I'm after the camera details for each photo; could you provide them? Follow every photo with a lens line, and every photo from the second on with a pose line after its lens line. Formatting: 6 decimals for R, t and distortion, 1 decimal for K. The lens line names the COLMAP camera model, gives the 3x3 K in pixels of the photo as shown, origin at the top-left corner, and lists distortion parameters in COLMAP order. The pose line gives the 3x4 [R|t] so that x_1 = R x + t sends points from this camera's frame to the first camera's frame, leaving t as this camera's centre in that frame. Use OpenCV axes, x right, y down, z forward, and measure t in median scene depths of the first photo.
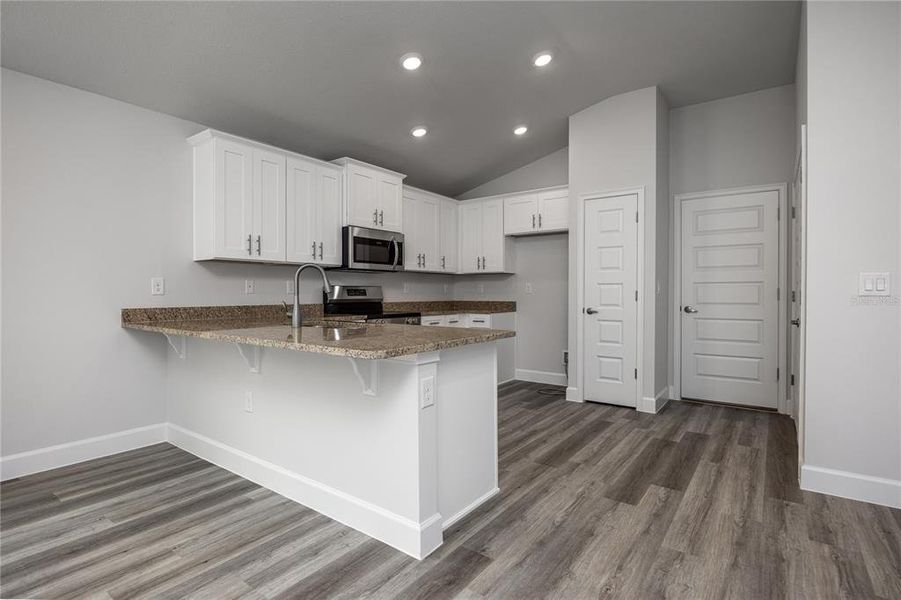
lens RADIAL K [[448.8, 0, 450.5], [0, 448.8, 300.0], [0, 0, 1]] dist [-0.010268, -0.000006]
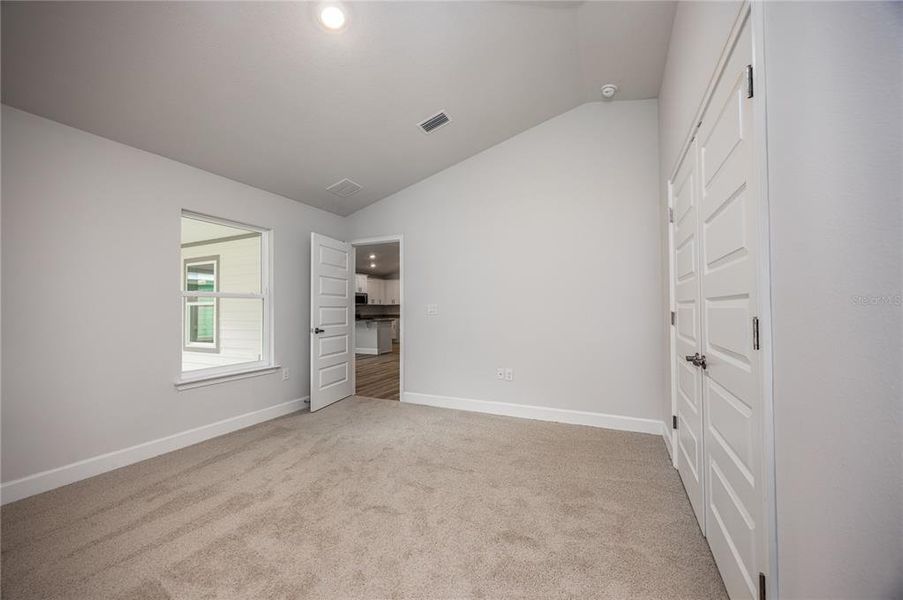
lens RADIAL K [[362.6, 0, 451.5], [0, 362.6, 300.0], [0, 0, 1]] dist [0.000462, 0.000020]
pose [[0.984259, 0.001381, 0.176726, 0.034870], [0.005897, 0.999156, -0.040650, 0.008920], [-0.176633, 0.041052, 0.983420, -2.044103]]
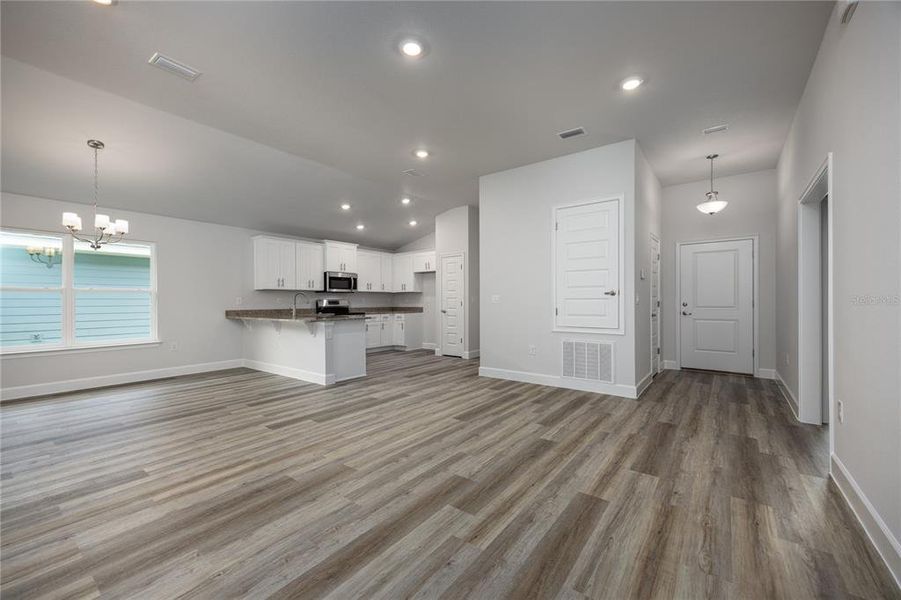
lens RADIAL K [[361.8, 0, 450.5], [0, 361.8, 300.0], [0, 0, 1]] dist [0.000462, 0.000020]
pose [[0.999719, -0.005509, -0.023037, 0.438277], [0.005050, 0.999788, -0.019961, 0.007013], [0.023142, 0.019839, 0.999535, -0.769737]]
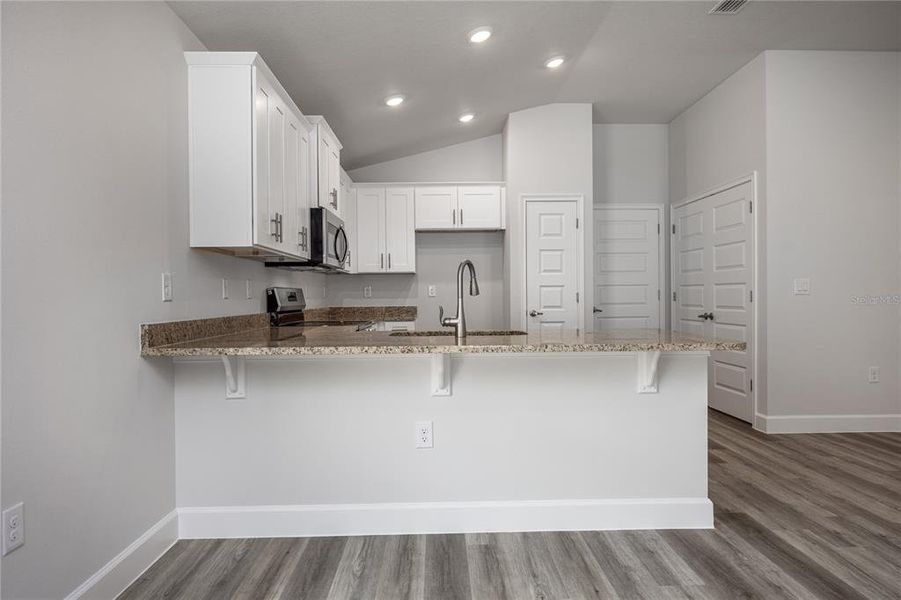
lens RADIAL K [[574.0, 0, 450.5], [0, 574.0, 300.0], [0, 0, 1]] dist [-0.003531, -0.000543]
pose [[0.789598, -0.011746, 0.613512, -0.710480], [0.020180, 0.999773, -0.006832, 0.000349], [-0.613293, 0.017775, 0.789656, 0.122974]]
